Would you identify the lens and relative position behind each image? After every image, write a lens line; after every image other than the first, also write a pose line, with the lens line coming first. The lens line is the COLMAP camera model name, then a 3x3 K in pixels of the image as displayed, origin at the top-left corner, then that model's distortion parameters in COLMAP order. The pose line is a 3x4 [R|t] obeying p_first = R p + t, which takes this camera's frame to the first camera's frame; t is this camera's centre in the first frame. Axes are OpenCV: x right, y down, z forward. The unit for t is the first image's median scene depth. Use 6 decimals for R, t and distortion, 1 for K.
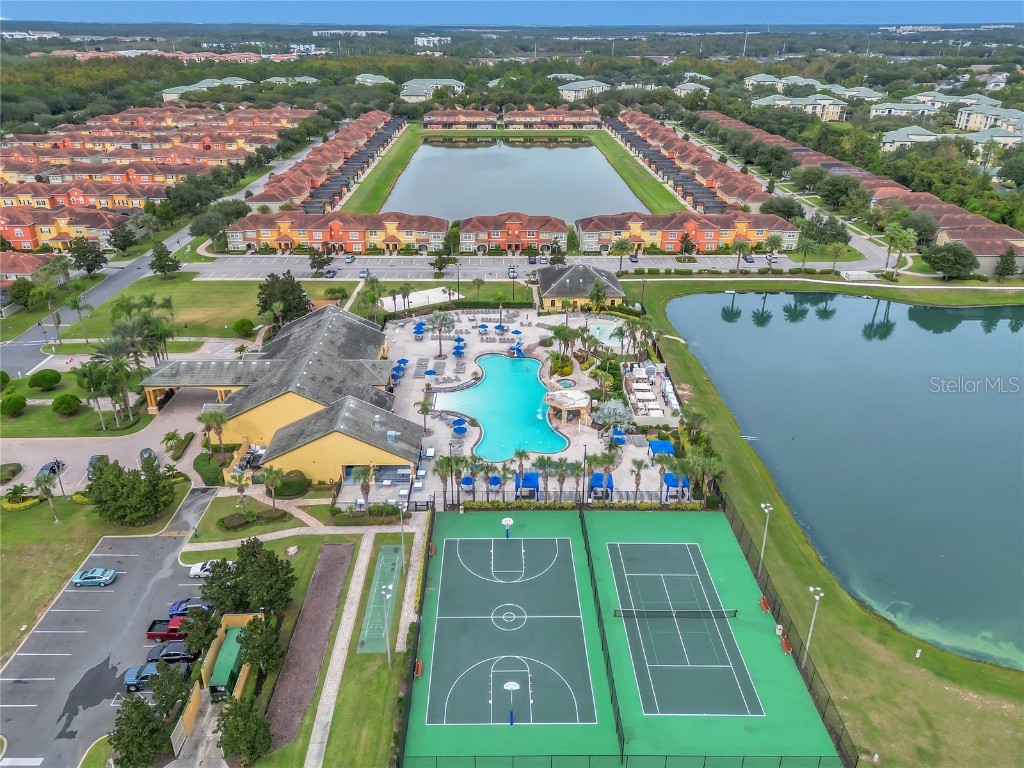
lens RADIAL K [[691.2, 0, 516.1], [0, 691.2, 415.4], [0, 0, 1]] dist [0.061219, -0.005619]
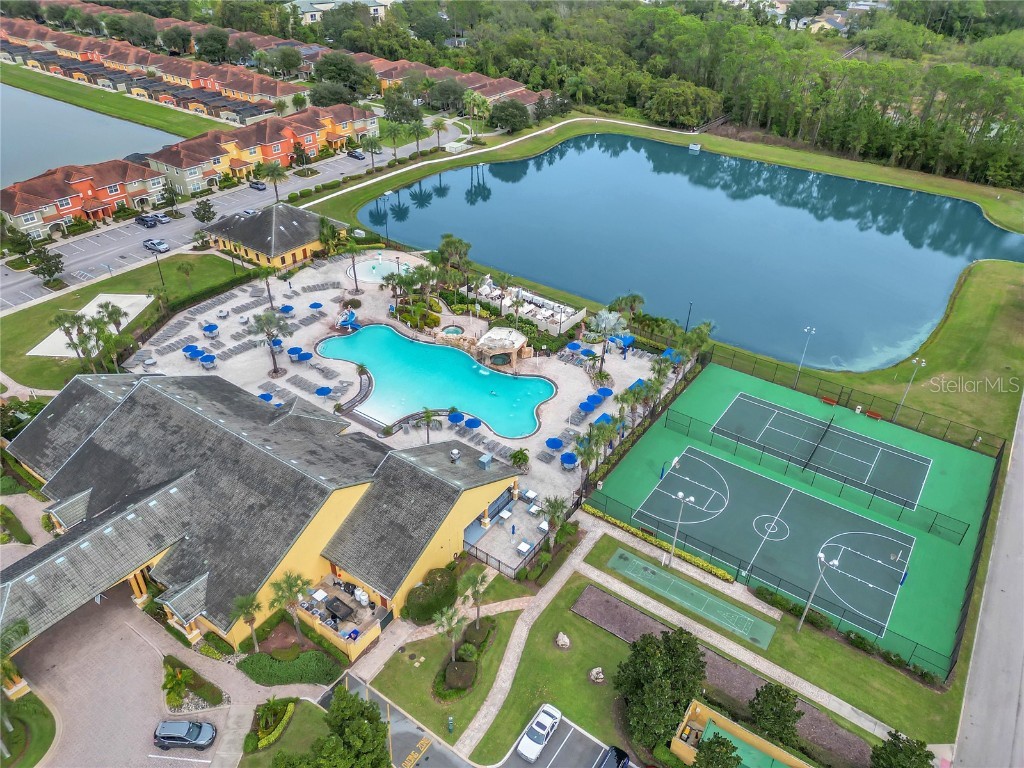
lens RADIAL K [[691.2, 0, 516.1], [0, 691.2, 415.4], [0, 0, 1]] dist [0.061219, -0.005619]
pose [[0.593824, -0.478267, 0.647019, -0.392771], [0.384723, 0.875049, 0.293730, -0.140741], [-0.706655, 0.074500, 0.703625, 0.267063]]
